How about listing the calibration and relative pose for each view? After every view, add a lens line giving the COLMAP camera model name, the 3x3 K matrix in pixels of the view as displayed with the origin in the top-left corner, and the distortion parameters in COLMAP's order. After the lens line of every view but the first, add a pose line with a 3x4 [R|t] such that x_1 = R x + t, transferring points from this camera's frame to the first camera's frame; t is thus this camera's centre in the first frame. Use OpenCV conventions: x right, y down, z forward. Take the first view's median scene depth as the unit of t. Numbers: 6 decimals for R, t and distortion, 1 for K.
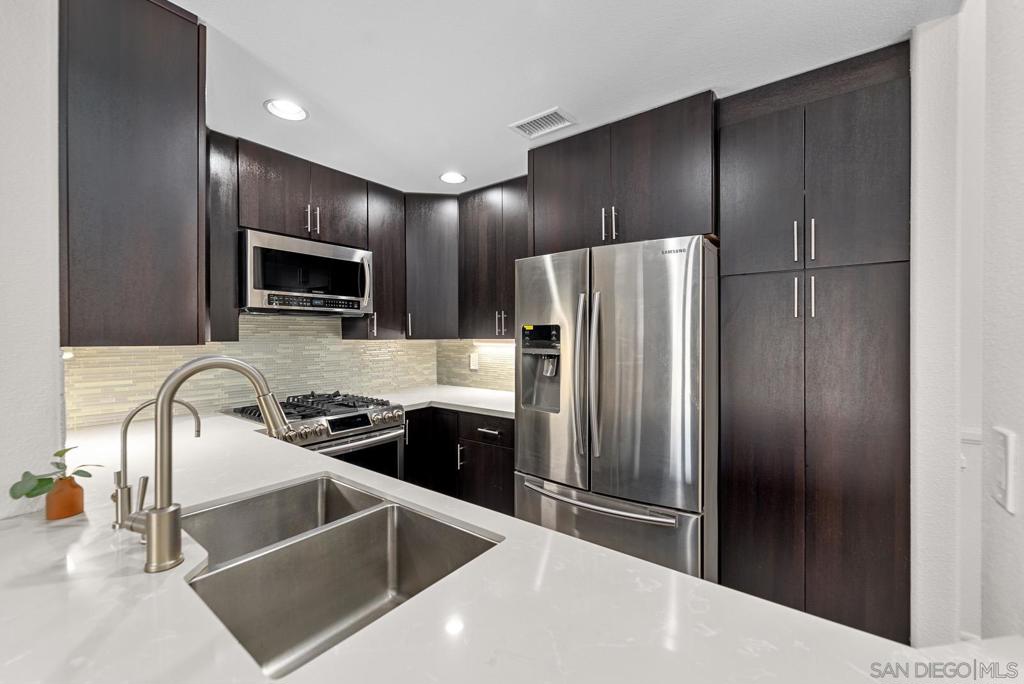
lens RADIAL K [[413.7, 0, 515.4], [0, 413.7, 341.3], [0, 0, 1]] dist [-0.000189, -0.000224]
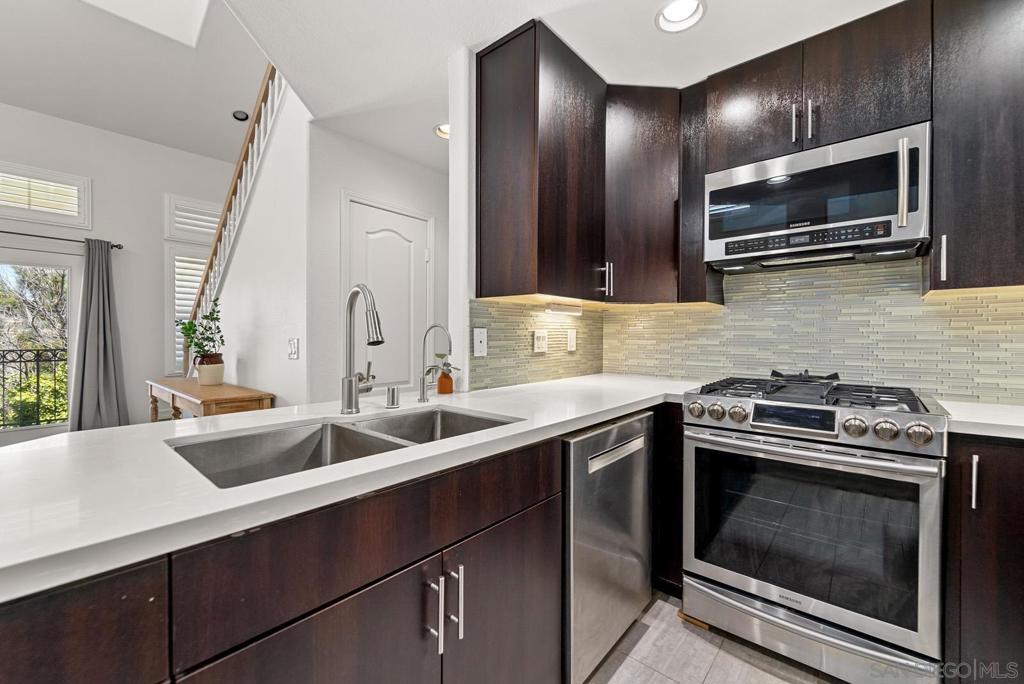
lens RADIAL K [[413.7, 0, 515.4], [0, 413.7, 341.3], [0, 0, 1]] dist [-0.000189, -0.000224]
pose [[-0.062183, 0.012825, -0.997982, 0.239799], [-0.014698, 0.999797, 0.013764, 0.071970], [0.997957, 0.015524, -0.061982, 0.564518]]
